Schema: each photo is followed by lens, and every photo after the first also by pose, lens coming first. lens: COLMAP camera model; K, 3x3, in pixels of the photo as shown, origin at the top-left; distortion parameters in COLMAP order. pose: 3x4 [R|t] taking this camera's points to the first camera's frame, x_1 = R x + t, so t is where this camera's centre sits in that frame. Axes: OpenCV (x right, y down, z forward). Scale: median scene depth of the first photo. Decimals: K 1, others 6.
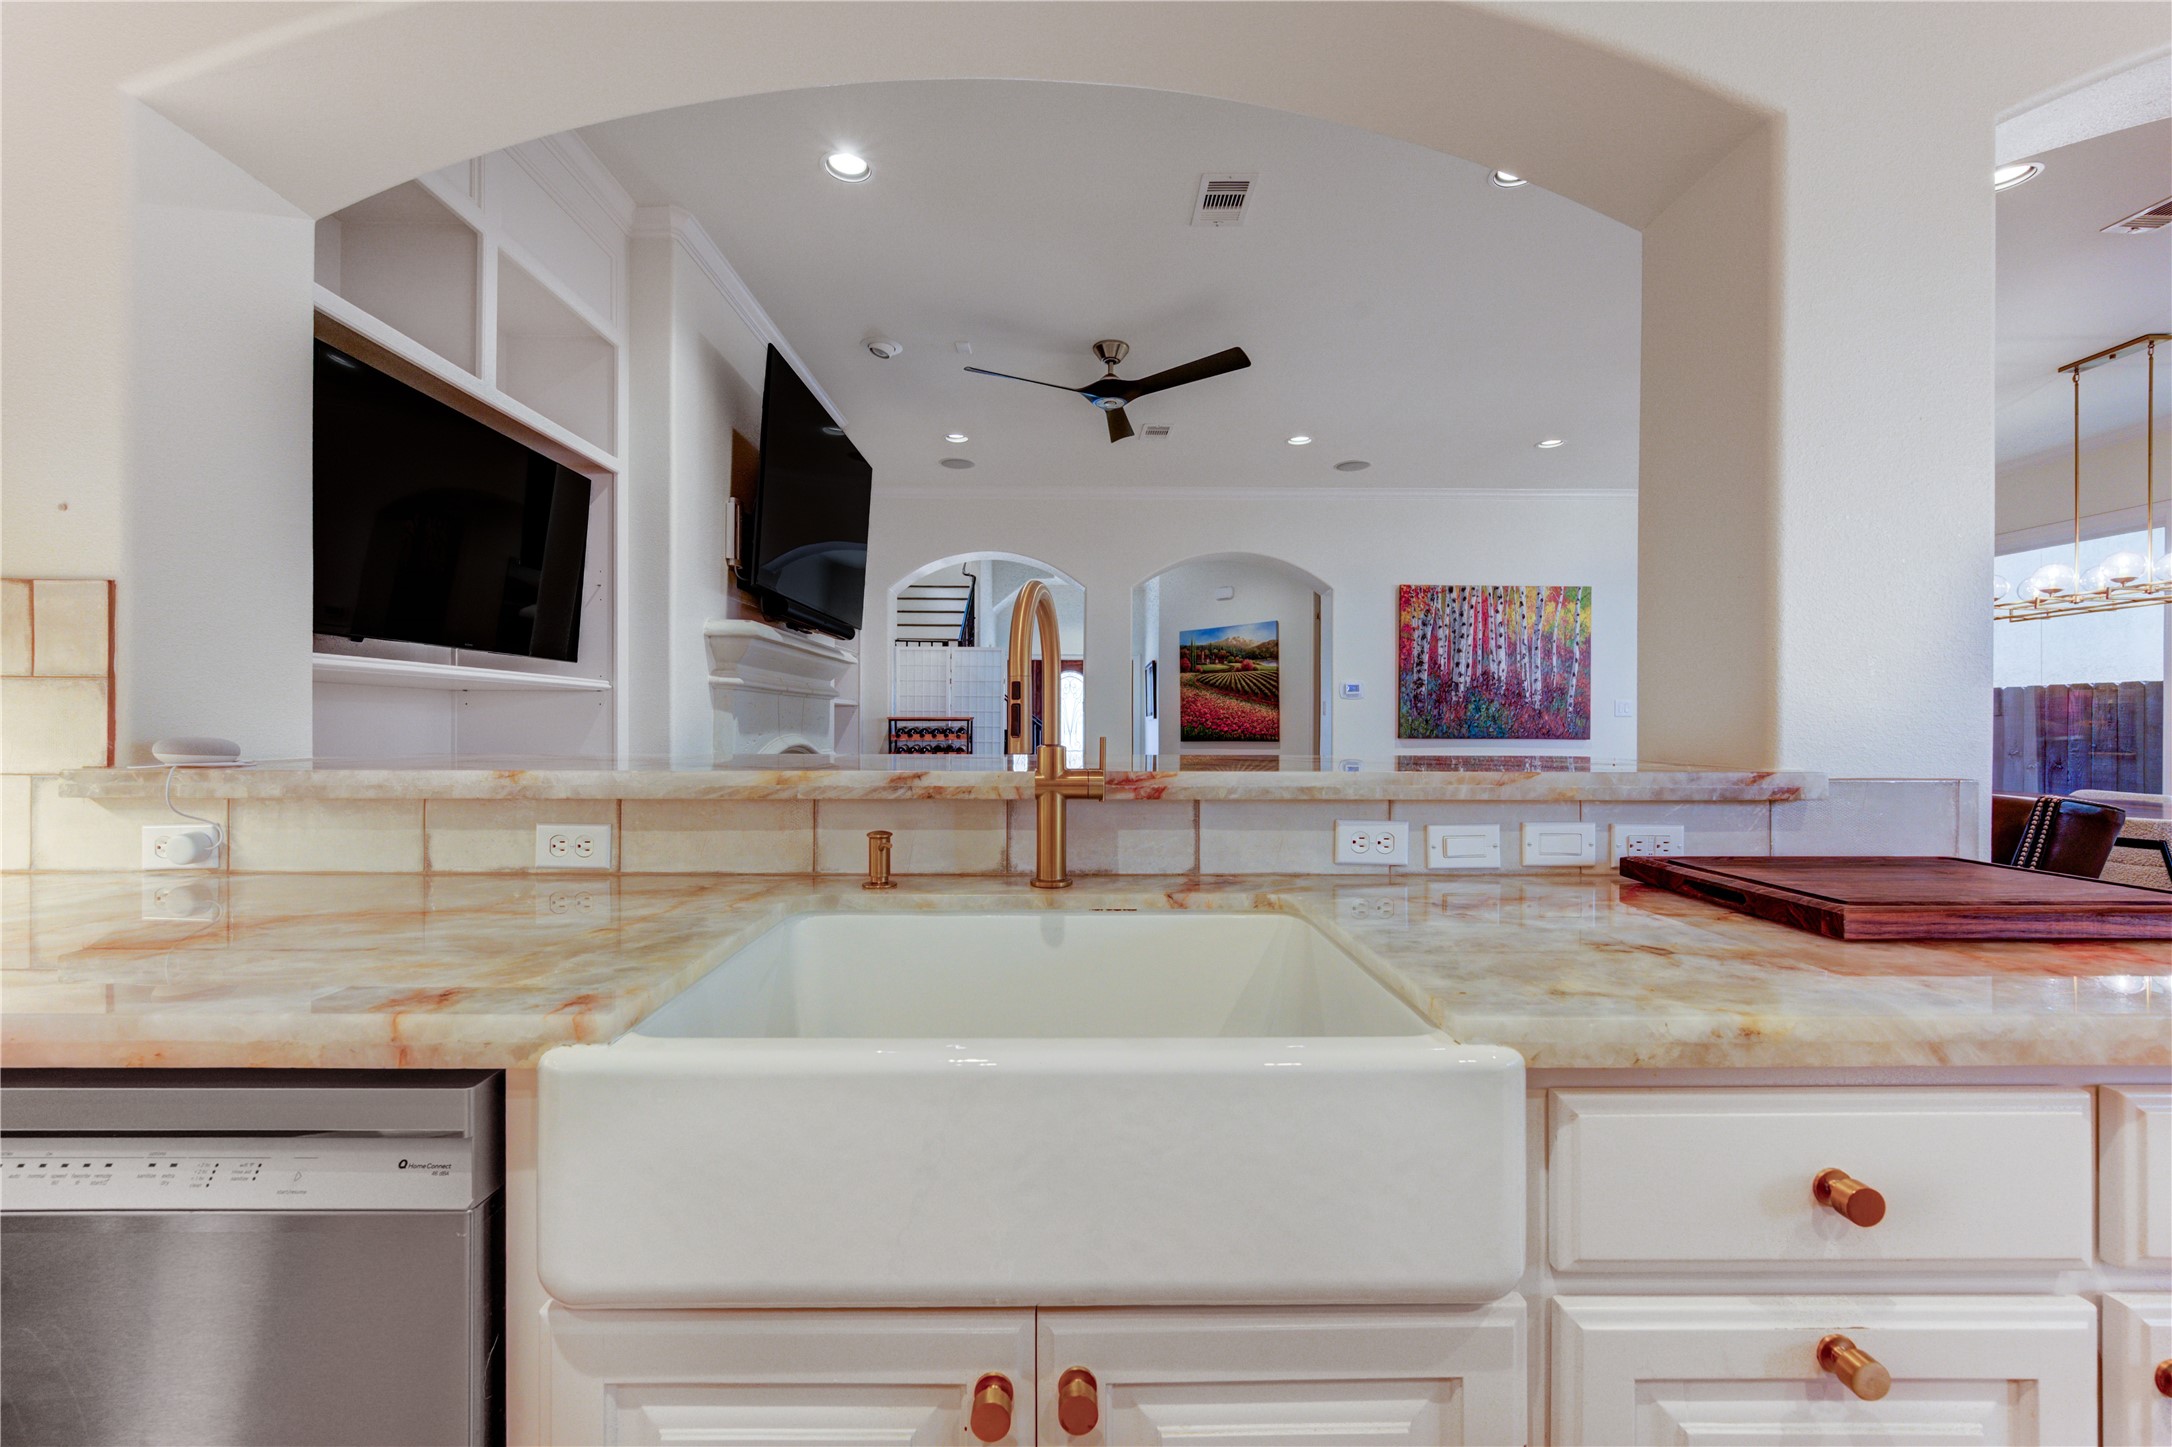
lens RADIAL K [[862.7, 0, 1090.4], [0, 862.7, 719.1], [0, 0, 1]] dist [-0.000505, 0.000181]
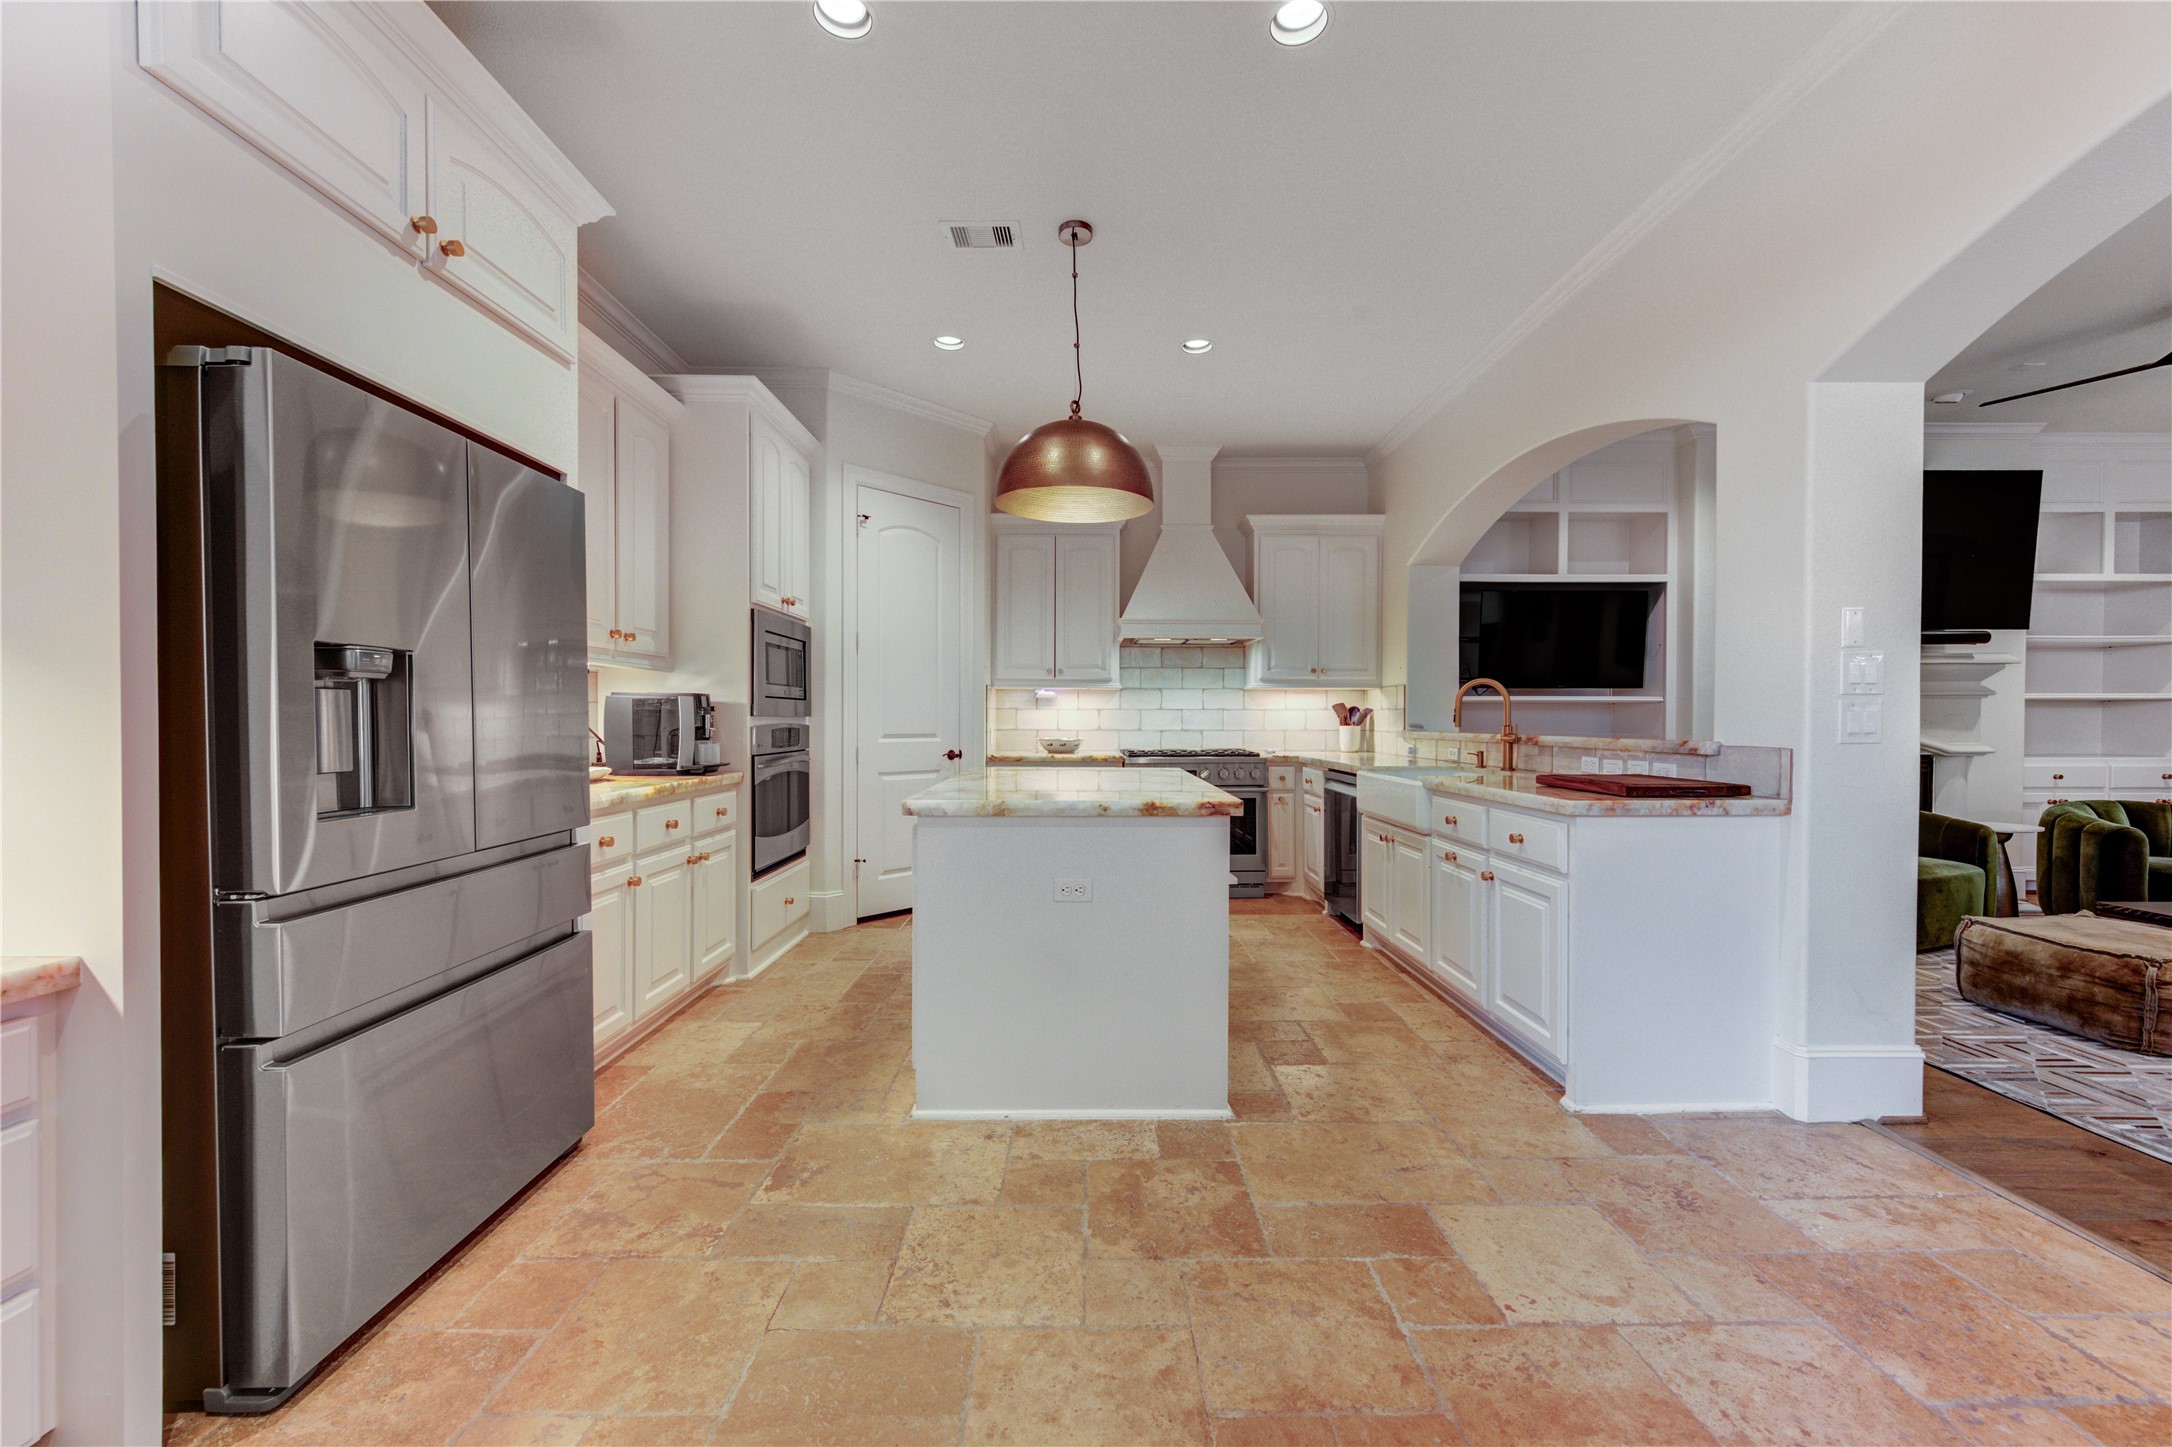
lens RADIAL K [[862.7, 0, 1088.0], [0, 862.7, 724.5], [0, 0, 1]] dist [-0.000505, 0.000181]
pose [[-0.007785, 0.002781, -0.999966, 2.590262], [0.005776, 0.999980, 0.002736, 0.005395], [0.999953, -0.005755, -0.007801, -0.428087]]
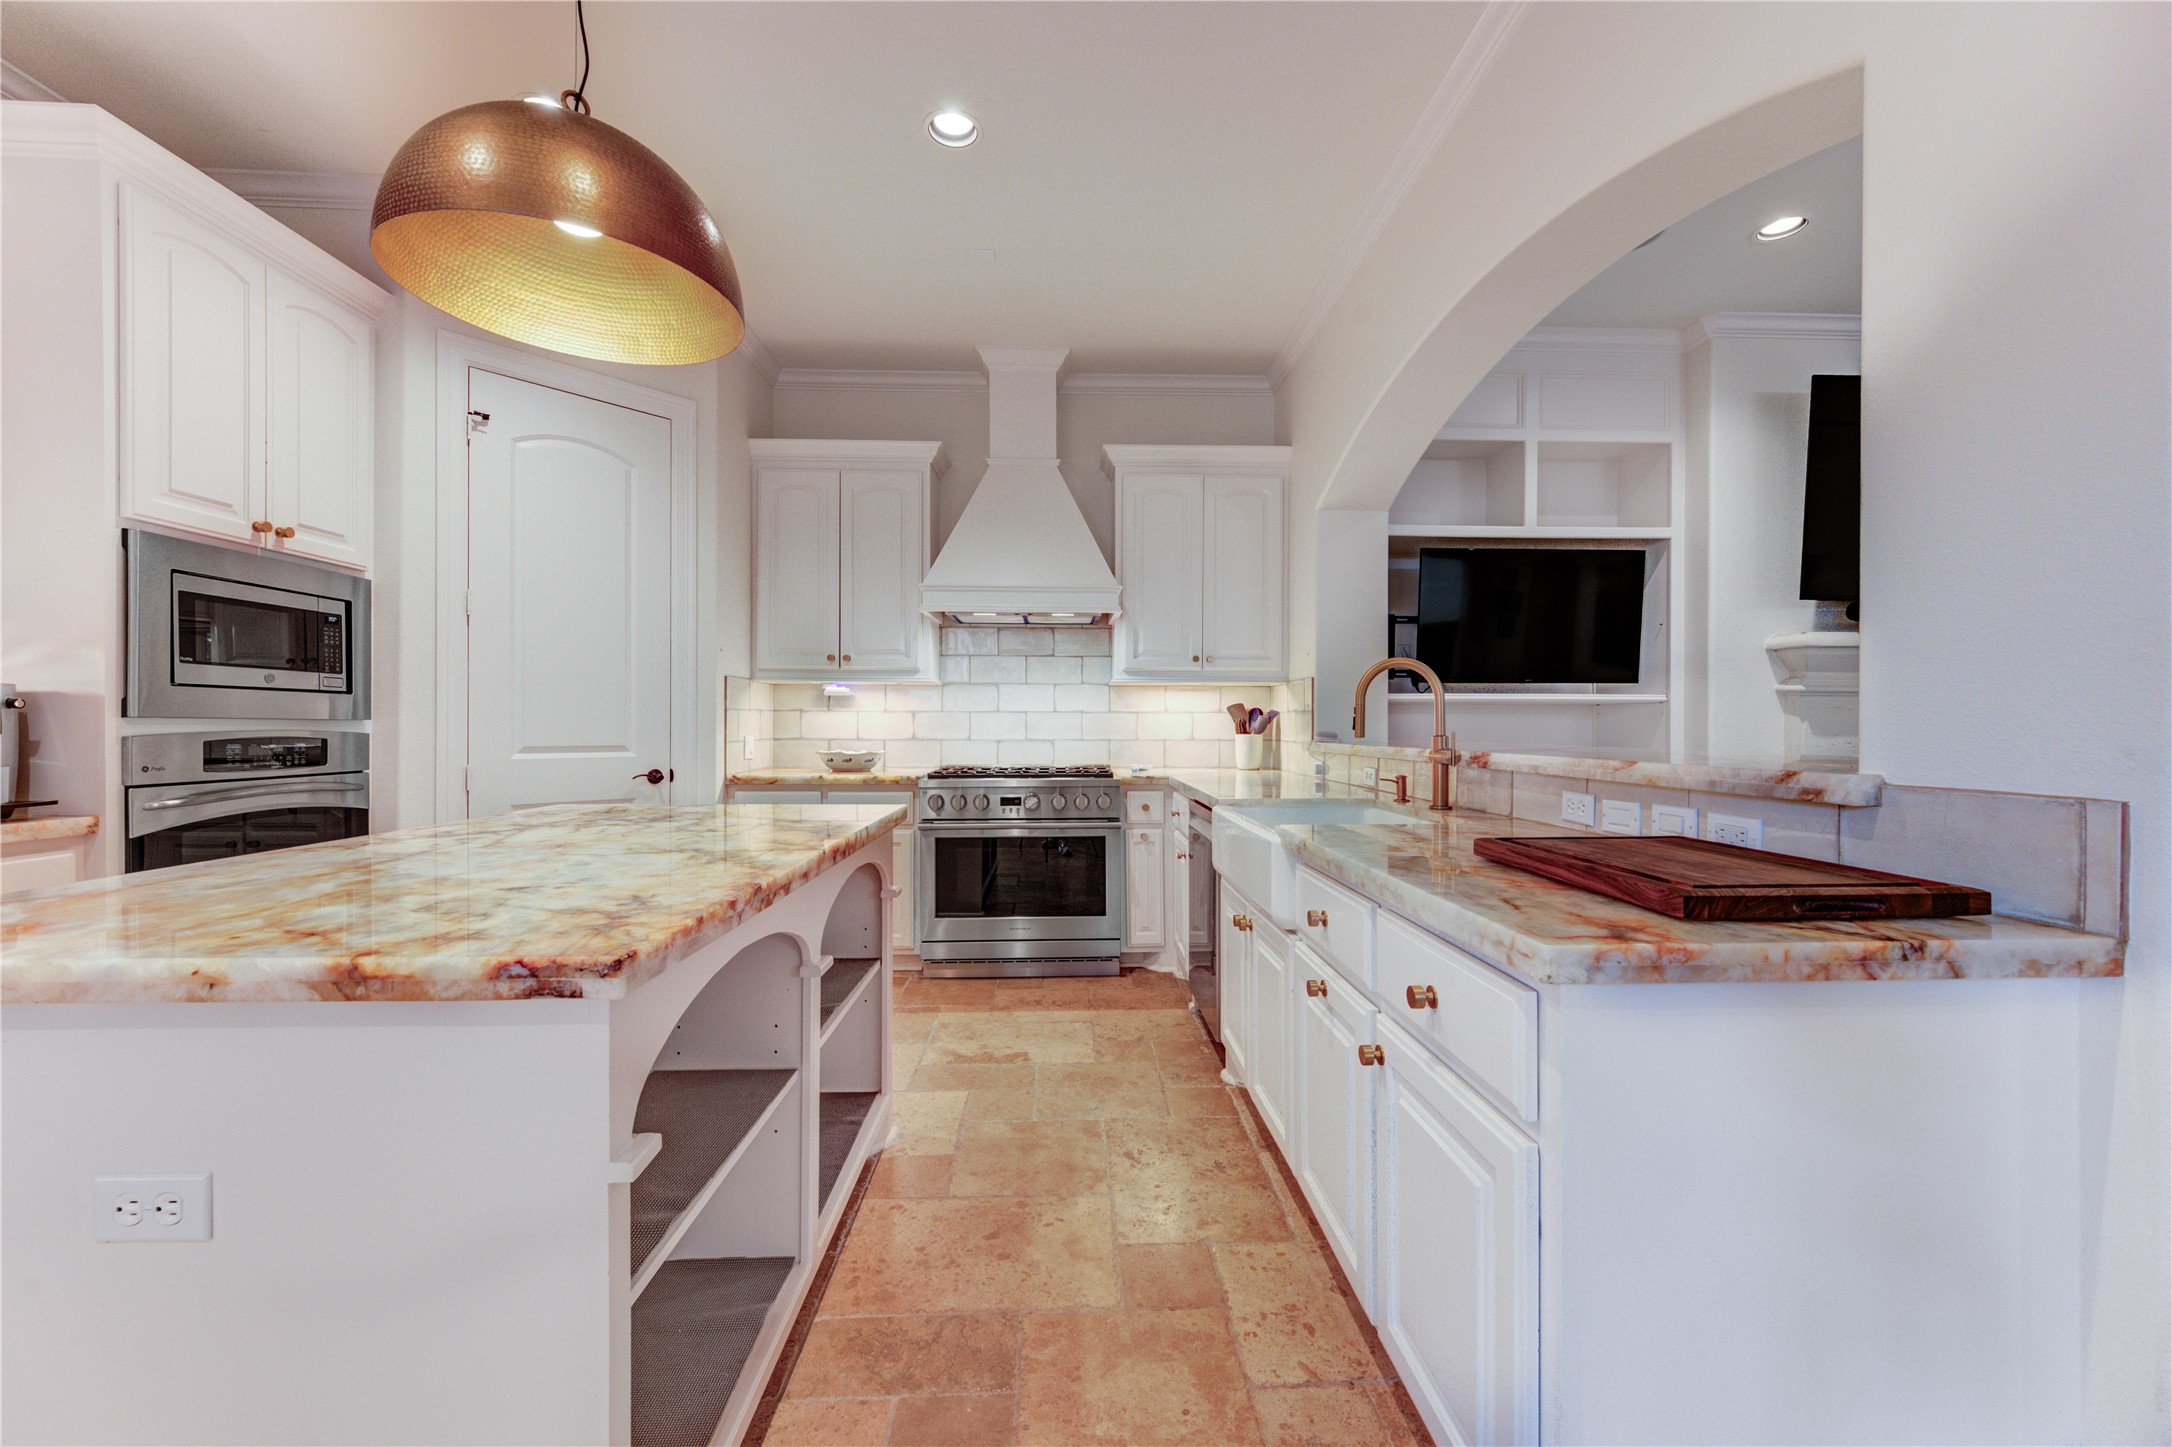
lens RADIAL K [[862.7, 0, 1091.7], [0, 862.7, 725.0], [0, 0, 1]] dist [-0.000505, 0.000181]
pose [[0.023022, -0.004150, -0.999726, 1.537940], [0.004858, 0.999980, -0.004039, 0.007318], [0.999723, -0.004764, 0.023041, 0.145805]]
